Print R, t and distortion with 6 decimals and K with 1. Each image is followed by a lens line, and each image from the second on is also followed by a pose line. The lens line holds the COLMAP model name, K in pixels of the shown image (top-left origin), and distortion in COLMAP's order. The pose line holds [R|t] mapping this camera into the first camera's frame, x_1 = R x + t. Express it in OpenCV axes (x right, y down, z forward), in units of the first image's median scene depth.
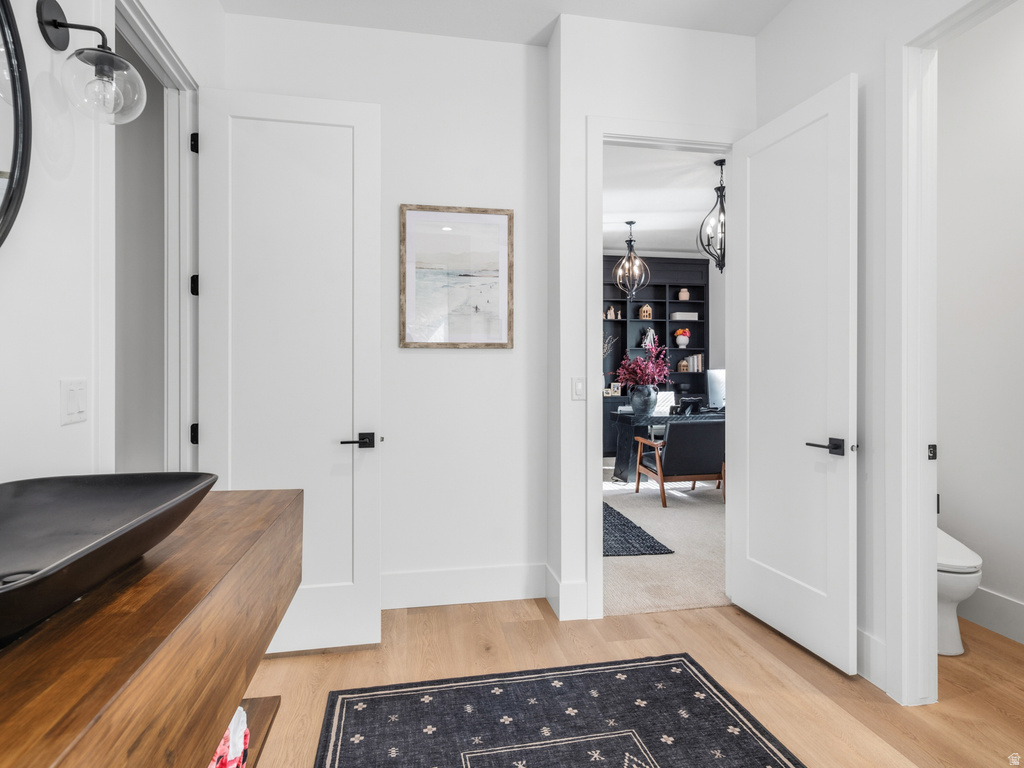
lens RADIAL K [[572.2, 0, 513.2], [0, 572.2, 365.7], [0, 0, 1]] dist [0.012957, 0.000562]
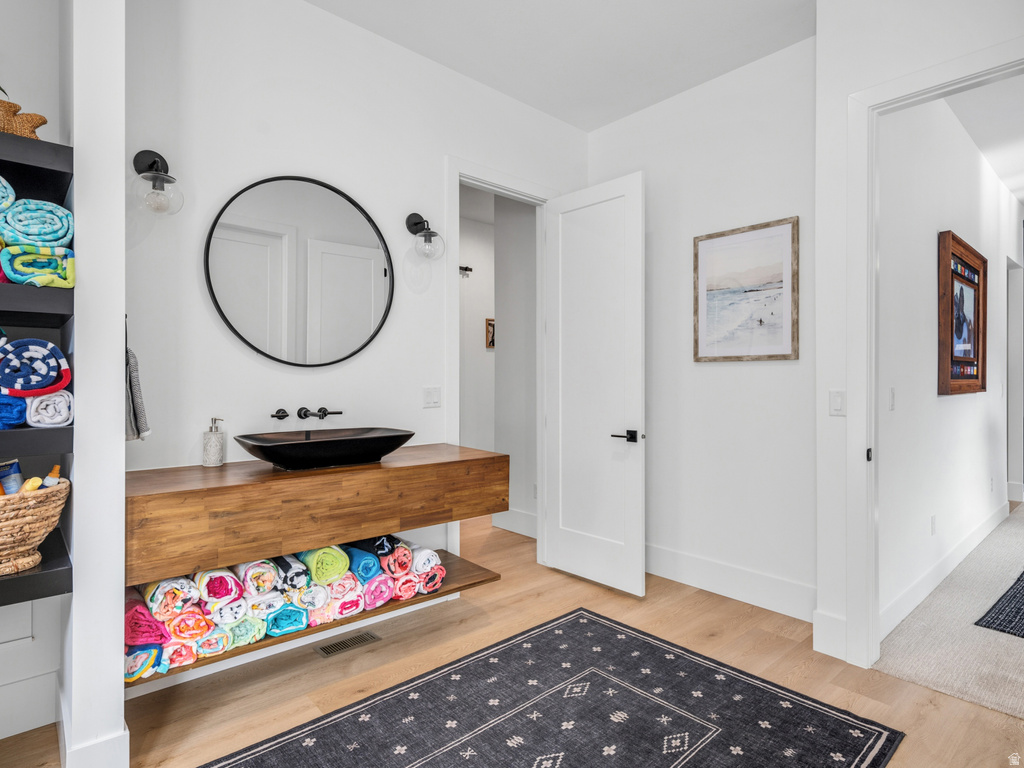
lens RADIAL K [[561.2, 0, 511.6], [0, 561.2, 373.0], [0, 0, 1]] dist [0.003387, 0.001668]
pose [[0.519596, -0.005696, -0.854393, 0.604481], [0.008820, 0.999960, -0.001303, -0.011192], [0.854367, -0.006859, 0.519625, 0.100949]]
